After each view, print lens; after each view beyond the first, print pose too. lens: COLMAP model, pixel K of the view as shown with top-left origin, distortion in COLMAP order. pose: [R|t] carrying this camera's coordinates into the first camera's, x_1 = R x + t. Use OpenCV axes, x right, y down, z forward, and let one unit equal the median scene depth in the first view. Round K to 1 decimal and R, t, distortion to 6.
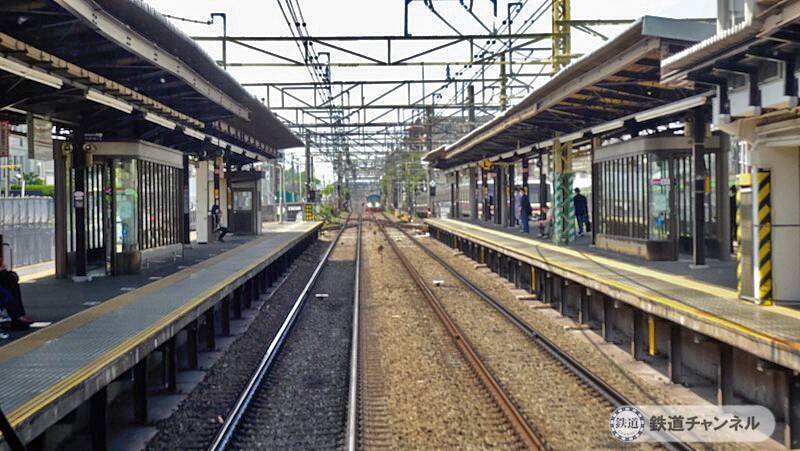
lens RADIAL K [[1162.3, 0, 403.8], [0, 1162.3, 223.9], [0, 0, 1]] dist [-0.173306, 0.000000]
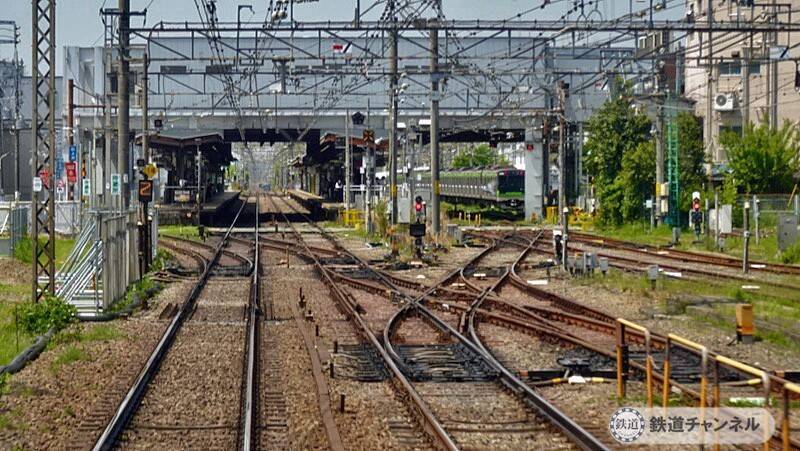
lens RADIAL K [[2090.8, 0, 400.6], [0, 2090.8, 225.3], [0, 0, 1]] dist [-0.094954, 0.000000]
pose [[0.999297, 0.015036, 0.034353, 0.055600], [-0.014993, 0.999886, -0.001499, 0.037472], [-0.034371, 0.000983, 0.999409, -1.692355]]
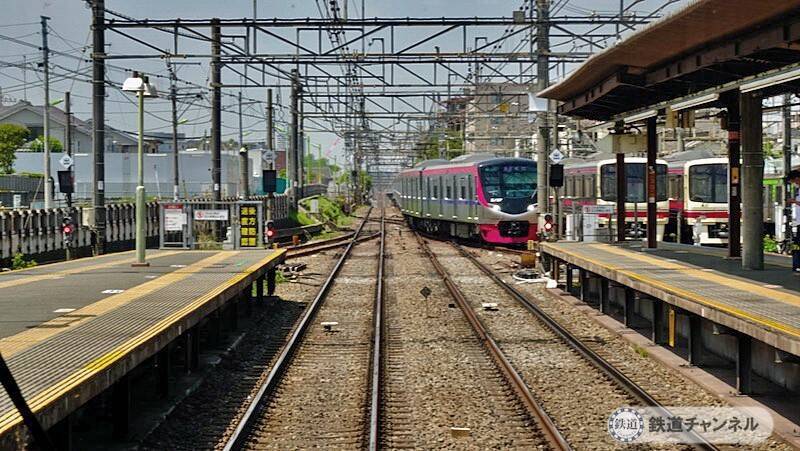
lens RADIAL K [[817.9, 0, 402.7], [0, 817.9, 218.9], [0, 0, 1]] dist [-0.048074, 0.000000]
pose [[0.999836, 0.010273, -0.014930, -0.019085], [-0.010026, 0.999813, 0.016526, -0.012086], [0.015097, -0.016373, 0.999752, 0.512009]]
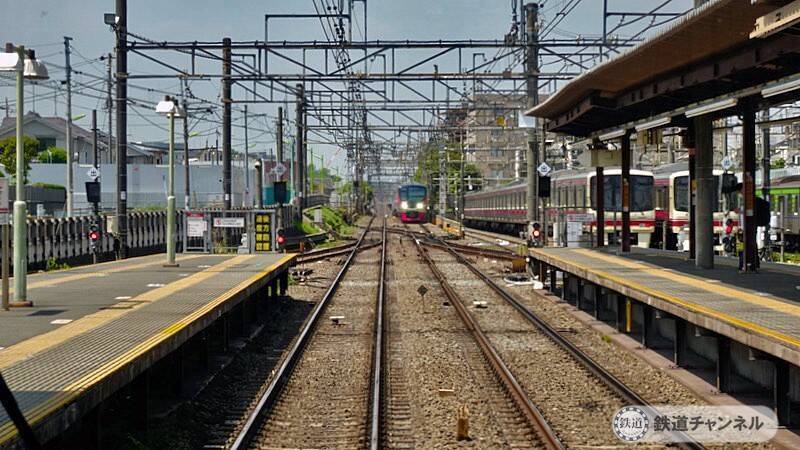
lens RADIAL K [[1059.7, 0, 398.1], [0, 1059.7, 226.4], [0, 0, 1]] dist [0.000975, 0.000000]
pose [[0.999611, 0.010795, -0.025708, -0.011959], [-0.010681, 0.999933, 0.004552, -0.007567], [0.025755, -0.004275, 0.999659, 0.322913]]
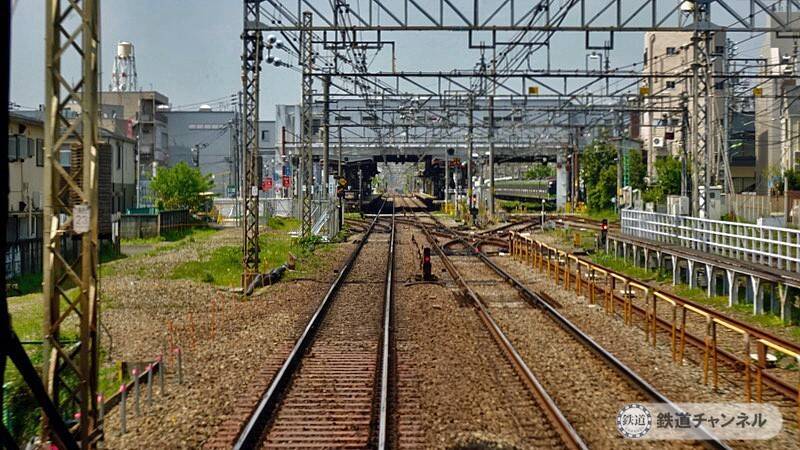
lens RADIAL K [[2171.4, 0, 399.6], [0, 2171.4, 225.5], [0, 0, 1]] dist [-0.417349, 0.000000]
pose [[0.999360, 0.017455, -0.031224, 0.098089], [-0.017588, 0.999837, -0.003980, 0.064963], [0.031150, 0.004526, 0.999504, -2.940731]]
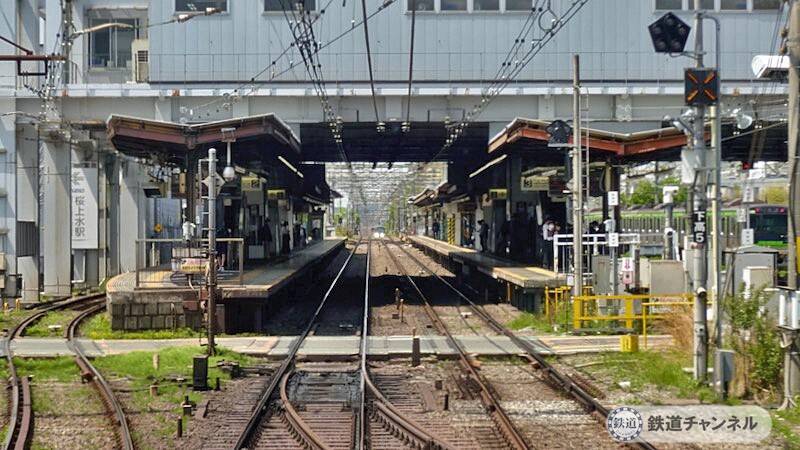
lens RADIAL K [[1381.0, 0, 399.0], [0, 1381.0, 226.1], [0, 0, 1]] dist [0.041380, 0.000000]
pose [[0.999836, 0.011588, -0.013919, 0.016942], [-0.011873, 0.999717, -0.020606, 0.011810], [0.013676, 0.020768, 0.999691, -0.519152]]
